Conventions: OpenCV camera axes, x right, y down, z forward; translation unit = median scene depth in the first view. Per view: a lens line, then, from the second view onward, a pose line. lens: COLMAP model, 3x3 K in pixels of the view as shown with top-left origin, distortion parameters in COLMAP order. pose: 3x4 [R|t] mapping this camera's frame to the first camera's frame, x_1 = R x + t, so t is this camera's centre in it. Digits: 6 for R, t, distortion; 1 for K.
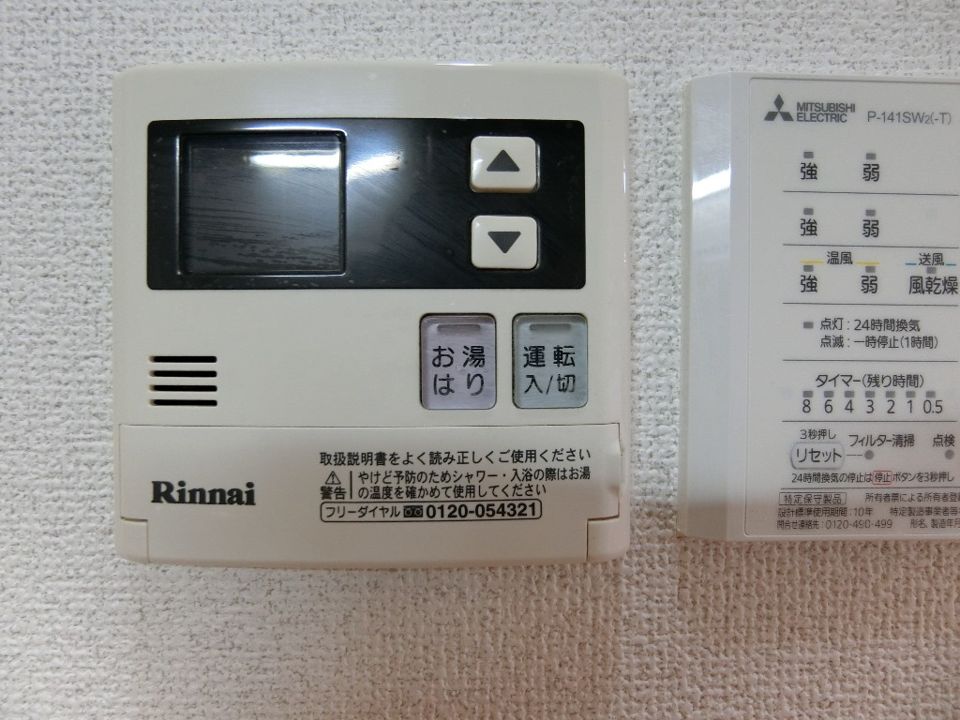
lens RADIAL K [[542.1, 0, 480.0], [0, 542.1, 360.0], [0, 0, 1]] dist [-0.000887, 0.001983]
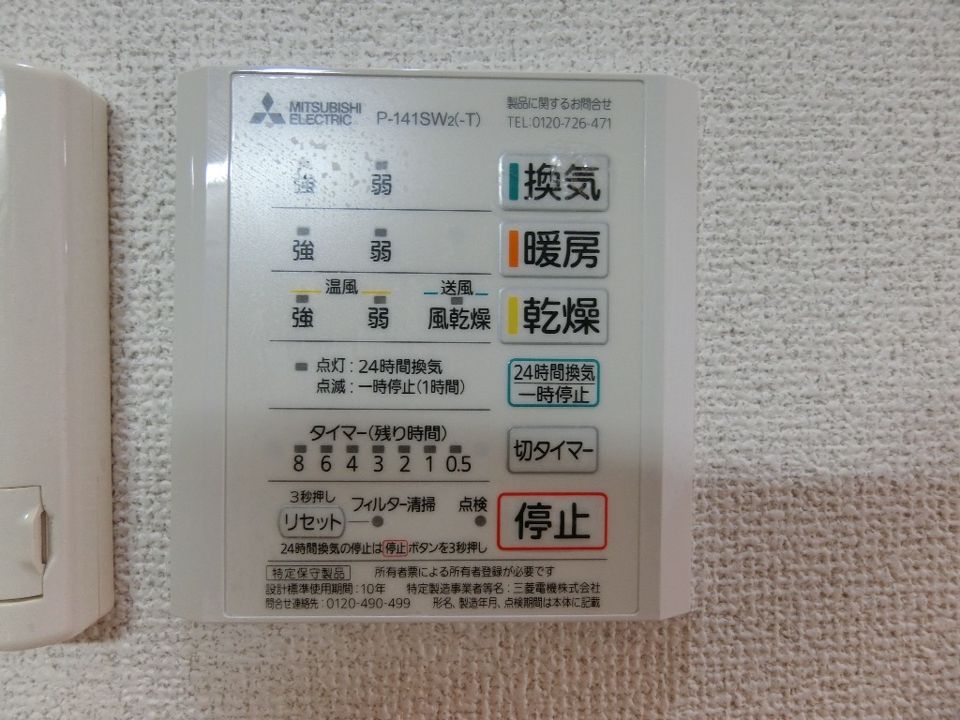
lens RADIAL K [[526.7, 0, 480.0], [0, 526.7, 360.0], [0, 0, 1]] dist [-0.003096, 0.008348]
pose [[0.999719, 0.002738, -0.023544, 0.881824], [-0.002703, 0.999995, 0.001517, -0.075188], [0.023548, -0.001453, 0.999722, 0.187315]]
